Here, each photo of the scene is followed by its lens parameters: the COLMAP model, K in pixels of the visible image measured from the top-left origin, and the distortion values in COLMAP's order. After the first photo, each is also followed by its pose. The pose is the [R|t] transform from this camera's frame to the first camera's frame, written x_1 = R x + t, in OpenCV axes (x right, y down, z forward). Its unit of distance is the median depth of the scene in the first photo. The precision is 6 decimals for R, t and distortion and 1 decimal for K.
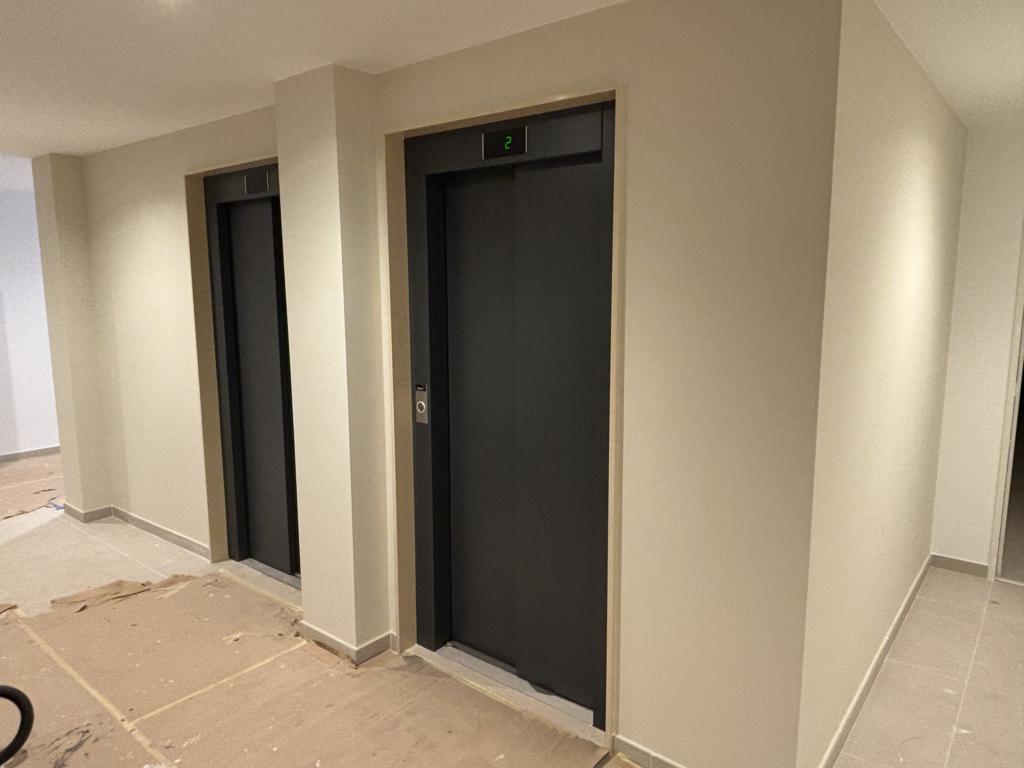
lens RADIAL K [[691.7, 0, 512.0], [0, 691.7, 384.0], [0, 0, 1]] dist [-0.008760, -0.004506]
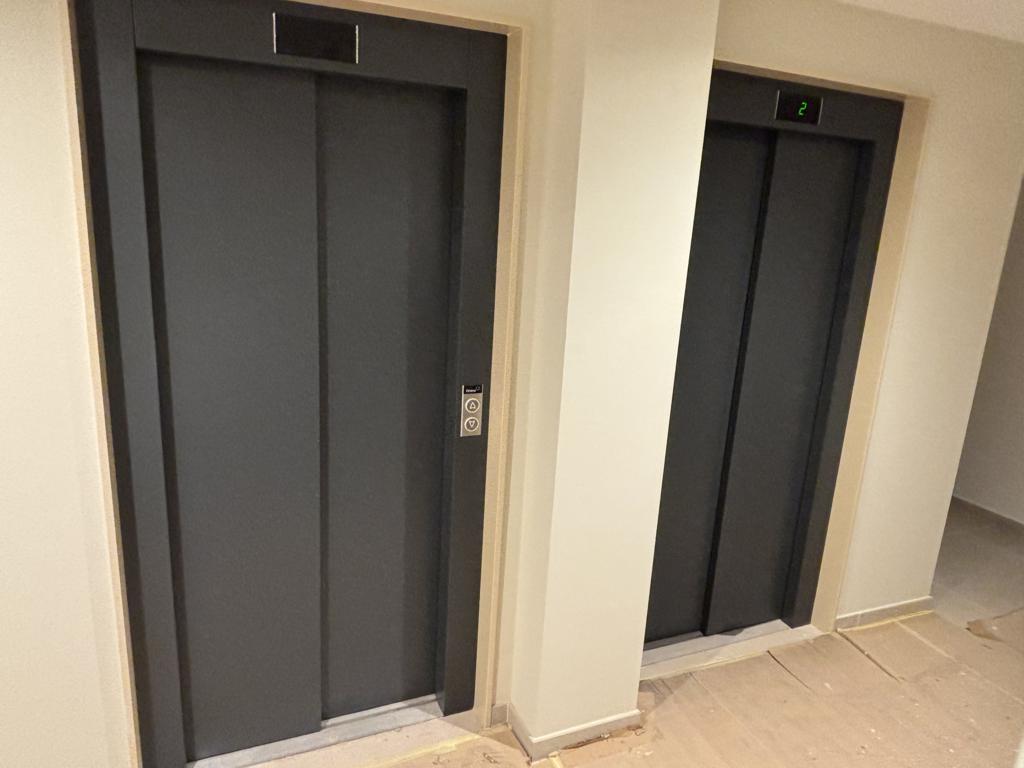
lens RADIAL K [[691.7, 0, 512.0], [0, 691.7, 384.0], [0, 0, 1]] dist [-0.008760, -0.004506]
pose [[0.455647, -0.172946, 0.873199, -0.996224], [0.100146, 0.984677, 0.142768, -0.125534], [-0.884509, 0.022395, 0.465985, 0.806708]]
